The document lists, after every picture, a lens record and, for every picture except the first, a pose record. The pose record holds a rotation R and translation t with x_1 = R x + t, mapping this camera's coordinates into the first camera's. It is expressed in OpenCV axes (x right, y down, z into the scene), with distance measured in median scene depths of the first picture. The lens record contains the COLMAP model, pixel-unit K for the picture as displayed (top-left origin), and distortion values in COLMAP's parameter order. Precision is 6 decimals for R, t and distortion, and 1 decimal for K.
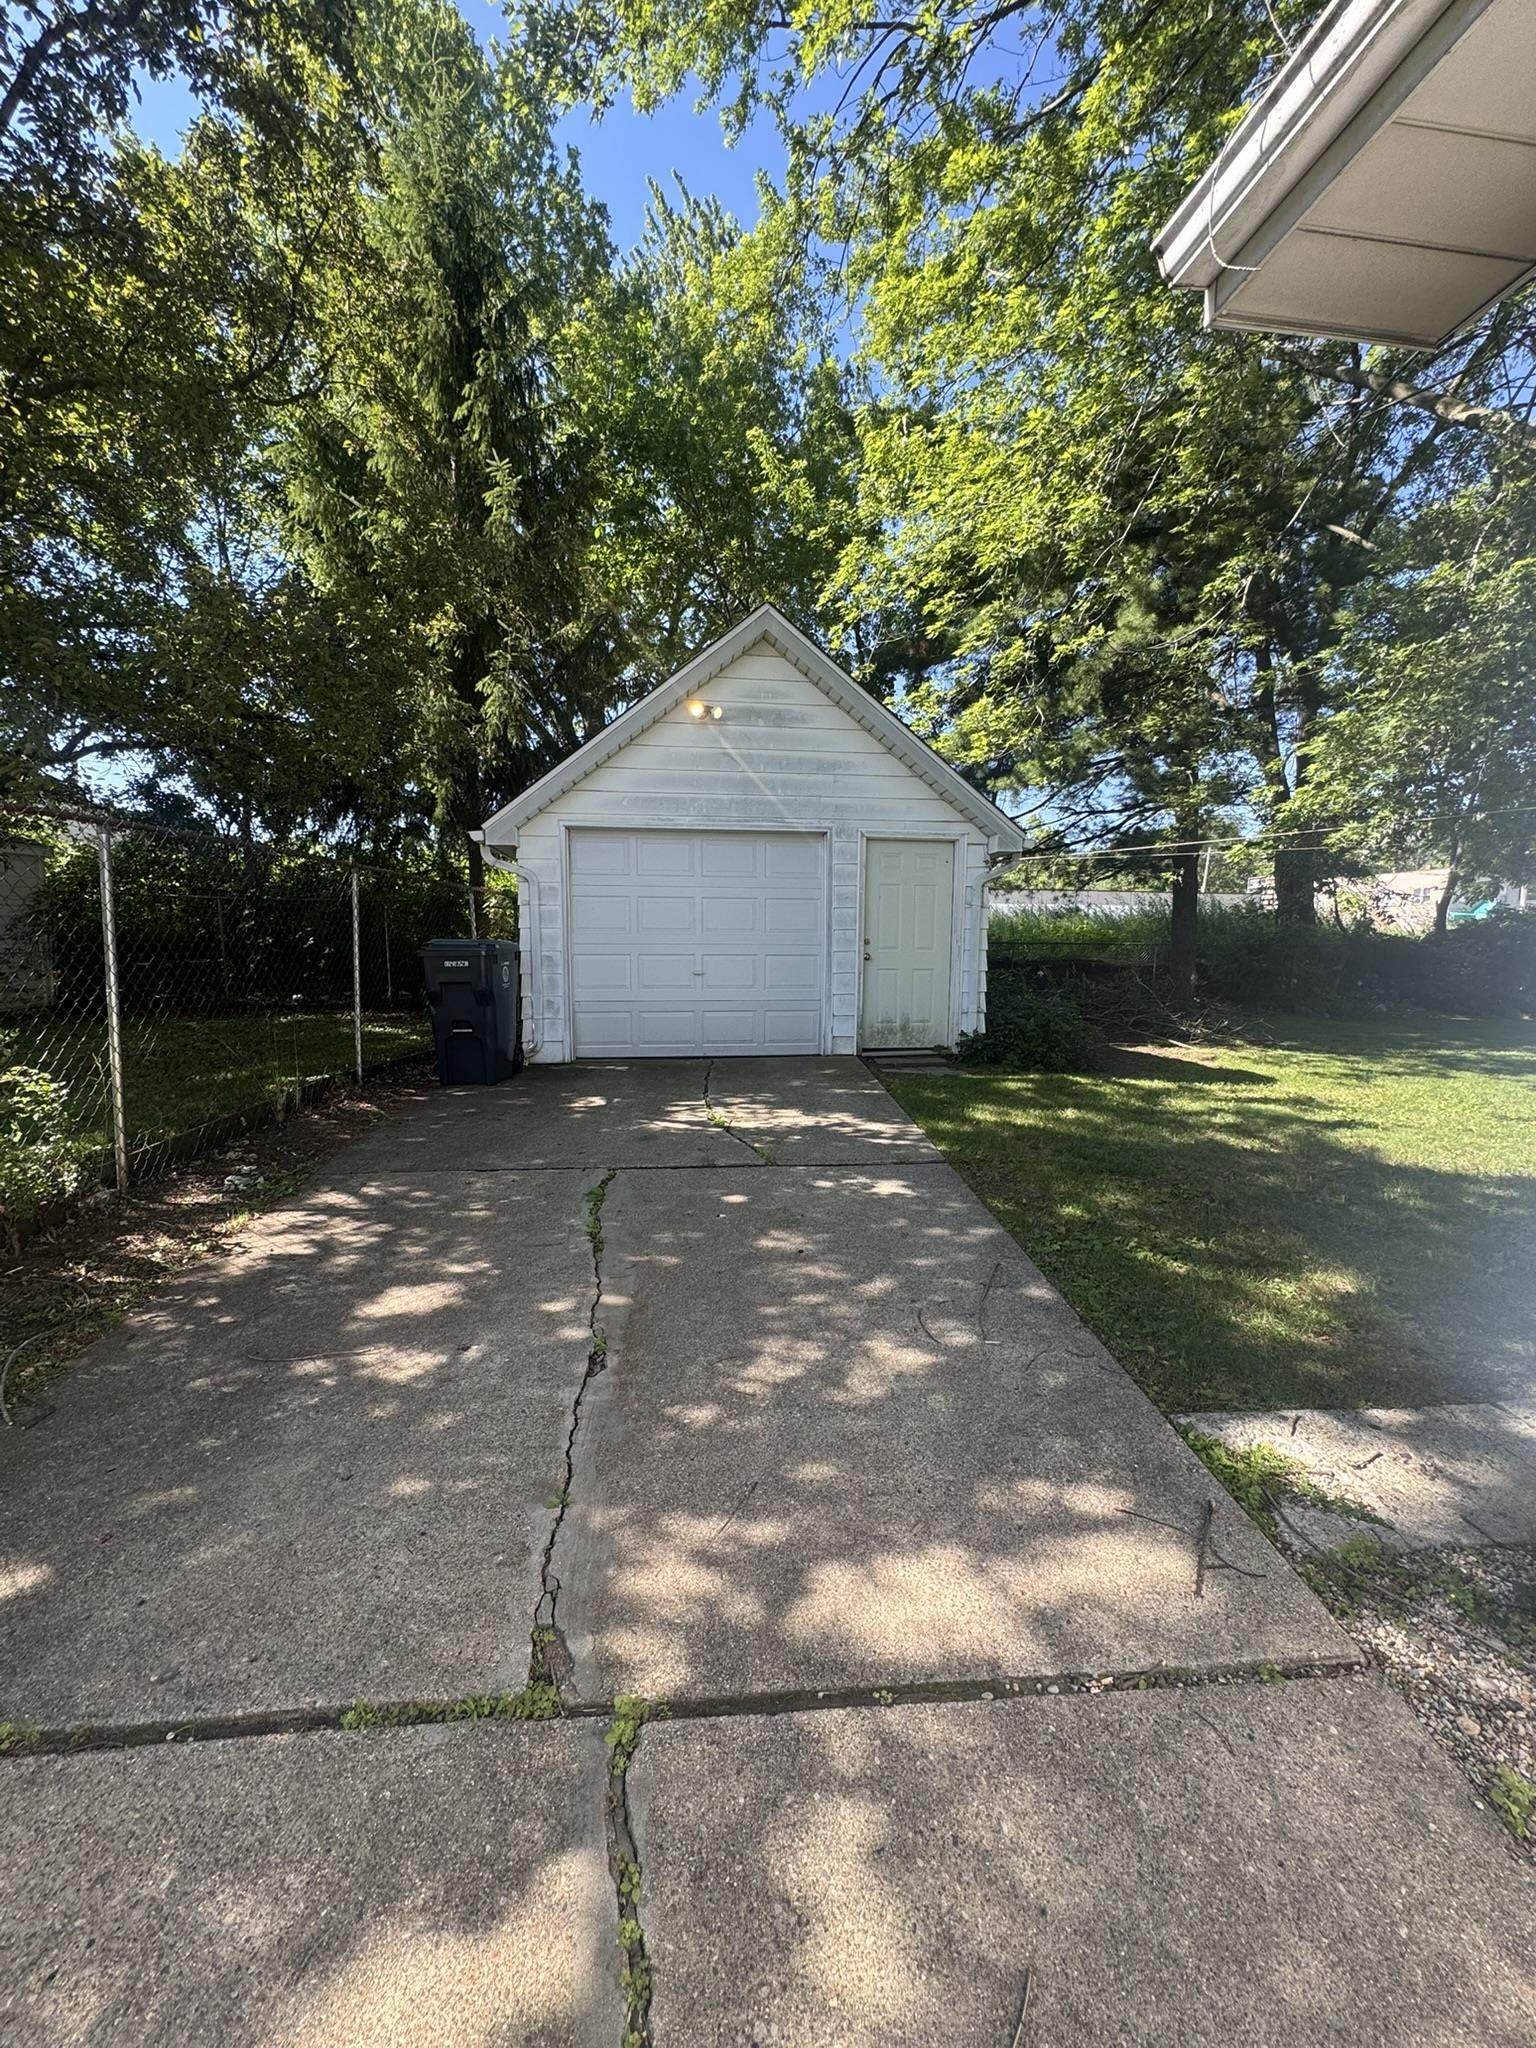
lens RADIAL K [[825.4, 0, 768.0], [0, 825.4, 1024.0], [0, 0, 1]] dist [-0.005237, -0.000007]
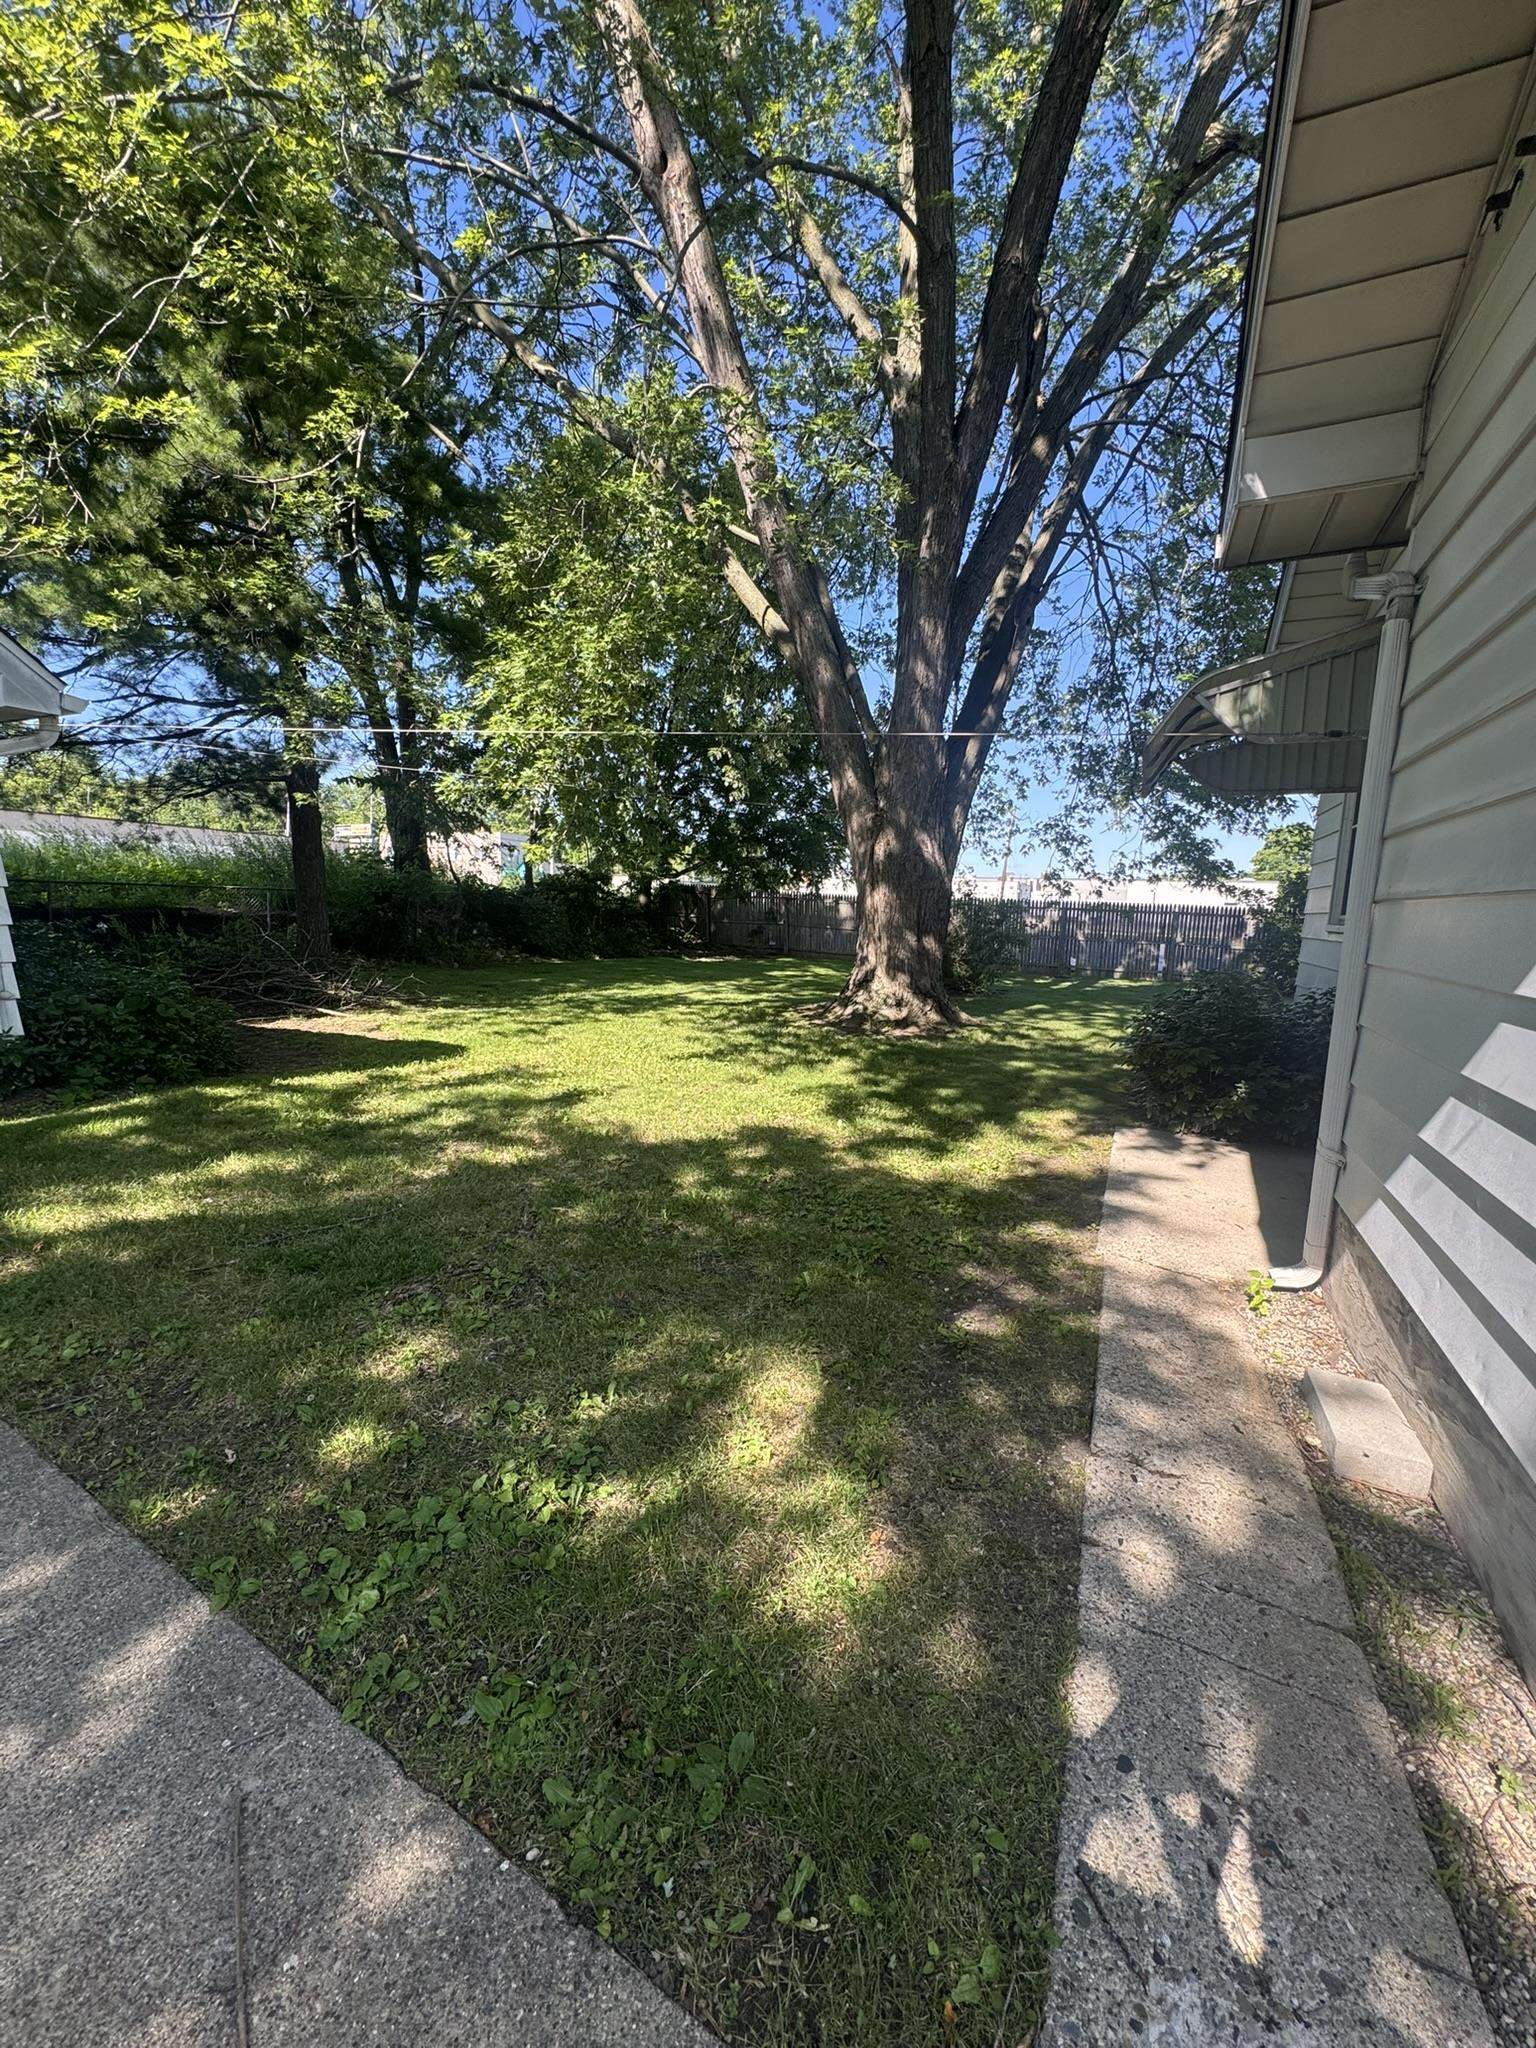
lens RADIAL K [[825.4, 0, 768.0], [0, 825.4, 1024.0], [0, 0, 1]] dist [-0.005237, -0.000007]
pose [[0.531418, -0.111781, 0.839702, 0.054934], [0.060641, 0.993732, 0.093908, -0.016215], [-0.844937, 0.001016, 0.534865, 0.236485]]
